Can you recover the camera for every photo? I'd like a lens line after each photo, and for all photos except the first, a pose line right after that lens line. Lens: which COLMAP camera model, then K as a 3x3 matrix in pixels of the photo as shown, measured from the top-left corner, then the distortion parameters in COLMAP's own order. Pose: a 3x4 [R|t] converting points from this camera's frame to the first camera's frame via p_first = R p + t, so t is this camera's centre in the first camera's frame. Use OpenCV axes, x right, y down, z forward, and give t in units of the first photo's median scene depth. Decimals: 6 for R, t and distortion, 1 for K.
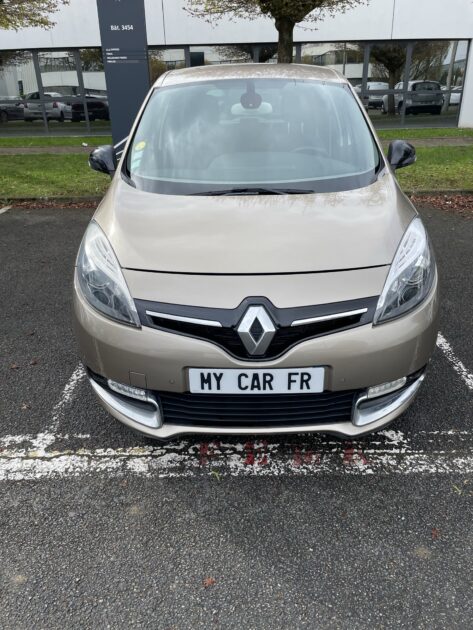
lens RADIAL K [[477.6, 0, 238.2], [0, 477.6, 314.2], [0, 0, 1]] dist [0.101814, -0.132381]
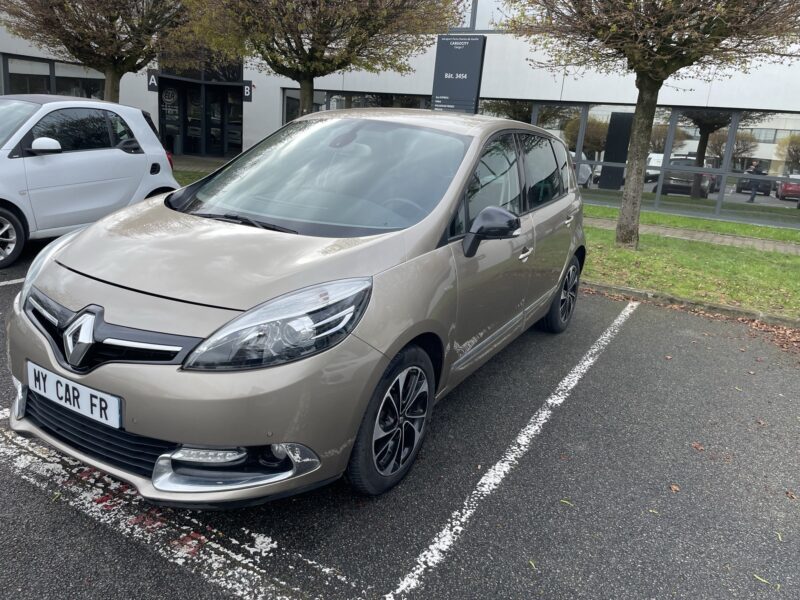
lens RADIAL K [[606.5, 0, 400.0], [0, 606.5, 300.0], [0, 0, 1]] dist [0.101814, -0.132381]
pose [[0.864452, 0.213903, -0.454938, 0.941333], [-0.298121, 0.946788, -0.121312, -0.065587], [0.404781, 0.240495, 0.882221, 0.144493]]
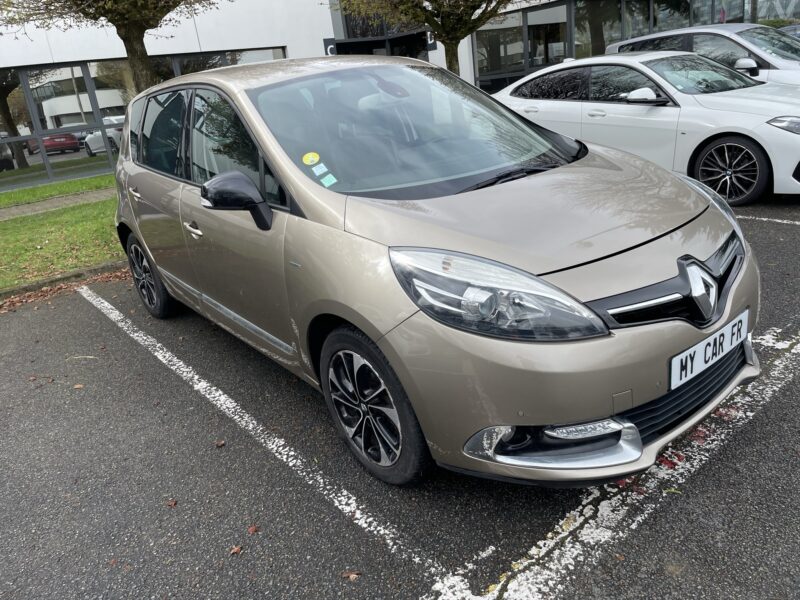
lens RADIAL K [[606.5, 0, 400.0], [0, 606.5, 300.0], [0, 0, 1]] dist [0.101814, -0.132381]
pose [[0.762180, -0.283194, 0.582136, -0.890903], [0.366611, 0.929965, -0.027594, -0.103099], [-0.533552, 0.234449, 0.812623, 0.318740]]
